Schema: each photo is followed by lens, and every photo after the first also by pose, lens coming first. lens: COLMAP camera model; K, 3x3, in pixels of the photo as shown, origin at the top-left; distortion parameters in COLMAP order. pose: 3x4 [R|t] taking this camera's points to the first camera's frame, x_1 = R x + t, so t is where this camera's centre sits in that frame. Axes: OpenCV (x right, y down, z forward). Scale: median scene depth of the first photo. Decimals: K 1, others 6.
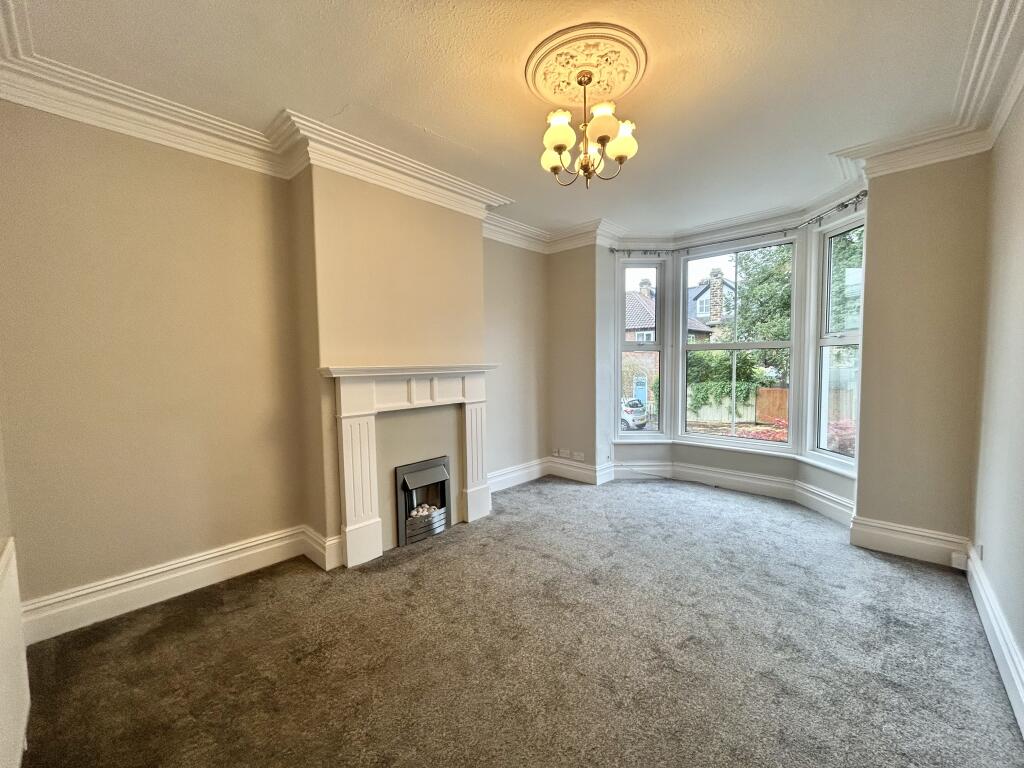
lens RADIAL K [[419.1, 0, 514.5], [0, 419.1, 387.6], [0, 0, 1]] dist [0.002833, 0.001196]
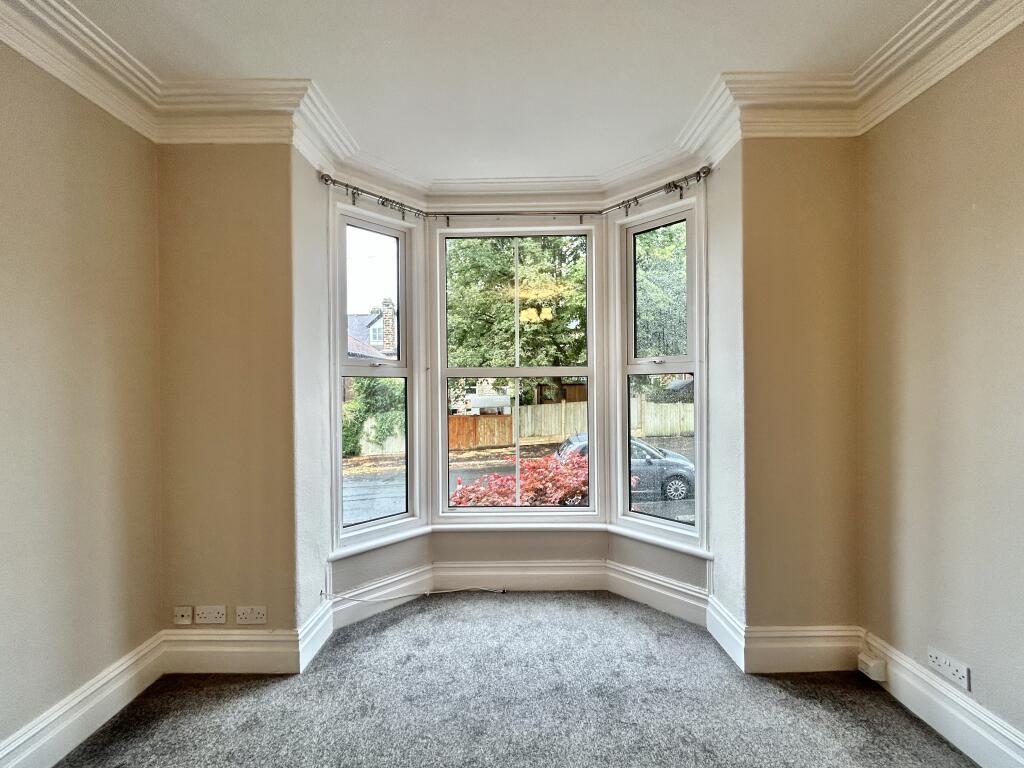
lens RADIAL K [[419.1, 0, 514.9], [0, 419.1, 386.3], [0, 0, 1]] dist [0.002833, 0.001196]
pose [[0.727472, 0.003860, 0.686126, 0.059081], [0.043051, 0.997757, -0.051258, -0.043495], [-0.684785, 0.066827, 0.725675, 0.539215]]
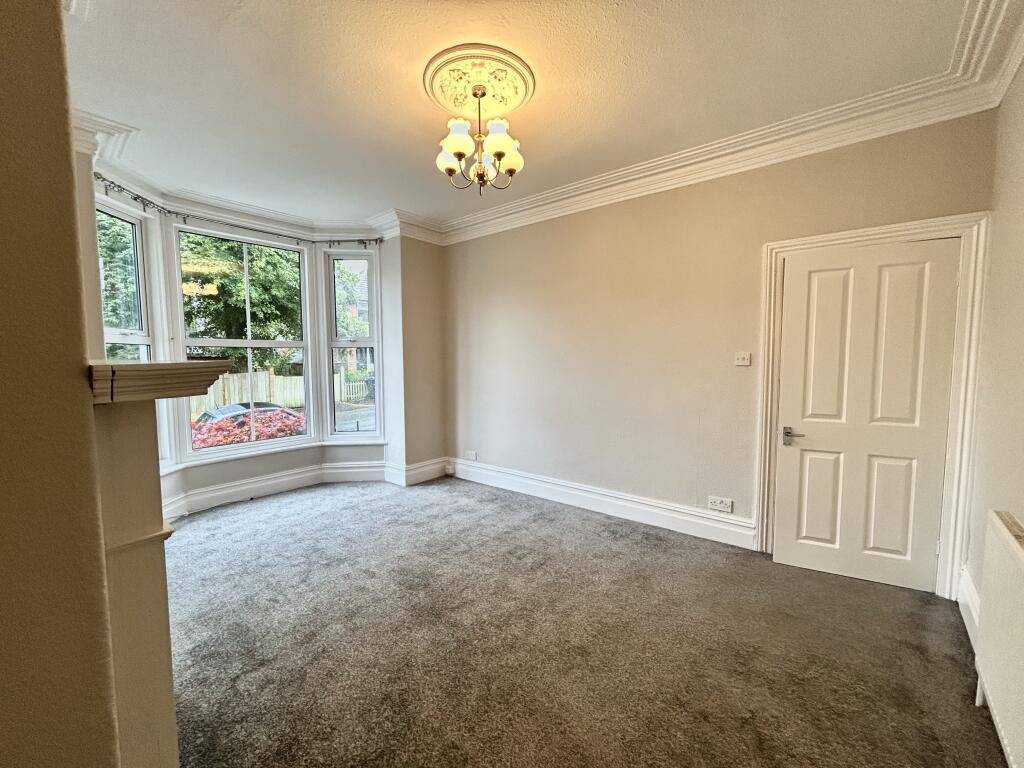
lens RADIAL K [[419.1, 0, 513.5], [0, 419.1, 384.4], [0, 0, 1]] dist [0.002833, 0.001196]
pose [[-0.054530, -0.050096, 0.997255, -0.461847], [0.069800, 0.996106, 0.053855, -0.018816], [-0.996069, 0.072545, -0.050821, 0.497111]]
